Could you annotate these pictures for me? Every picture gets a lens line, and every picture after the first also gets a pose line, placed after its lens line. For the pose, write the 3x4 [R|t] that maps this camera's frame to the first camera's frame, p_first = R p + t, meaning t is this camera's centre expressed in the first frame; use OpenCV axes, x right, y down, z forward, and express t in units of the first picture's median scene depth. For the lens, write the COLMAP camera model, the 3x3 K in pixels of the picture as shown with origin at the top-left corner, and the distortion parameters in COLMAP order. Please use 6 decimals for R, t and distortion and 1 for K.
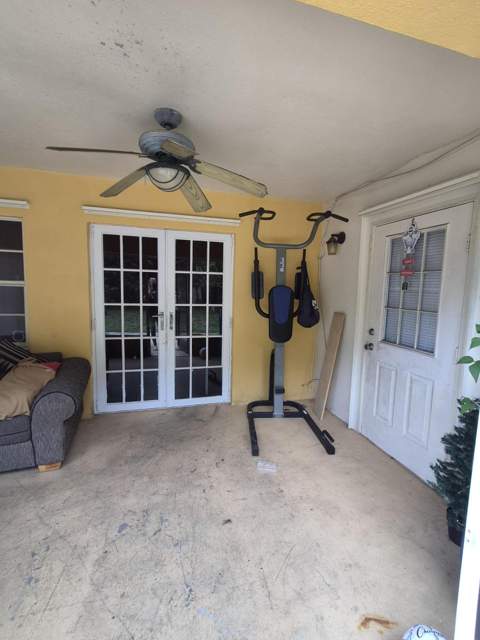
lens RADIAL K [[294.3, 0, 241.0], [0, 294.3, 317.8], [0, 0, 1]] dist [0.001442, 0.000717]
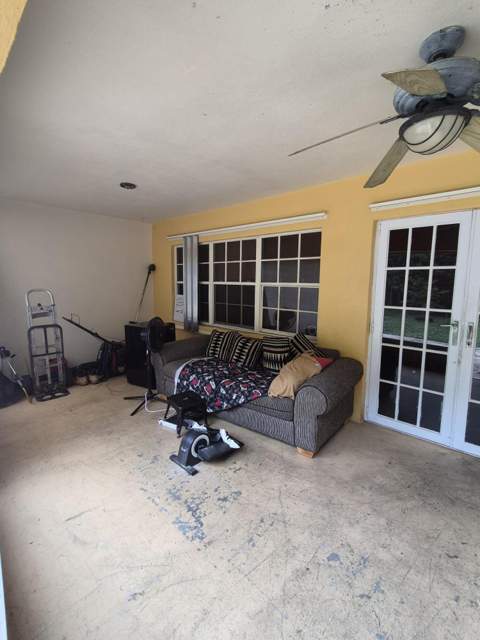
lens RADIAL K [[294.3, 0, 241.0], [0, 294.3, 317.8], [0, 0, 1]] dist [0.001442, 0.000717]
pose [[0.536939, 0.081661, -0.839659, 0.091289], [-0.088554, 0.995261, 0.040166, -0.012449], [0.838960, 0.052789, 0.541626, 0.165043]]
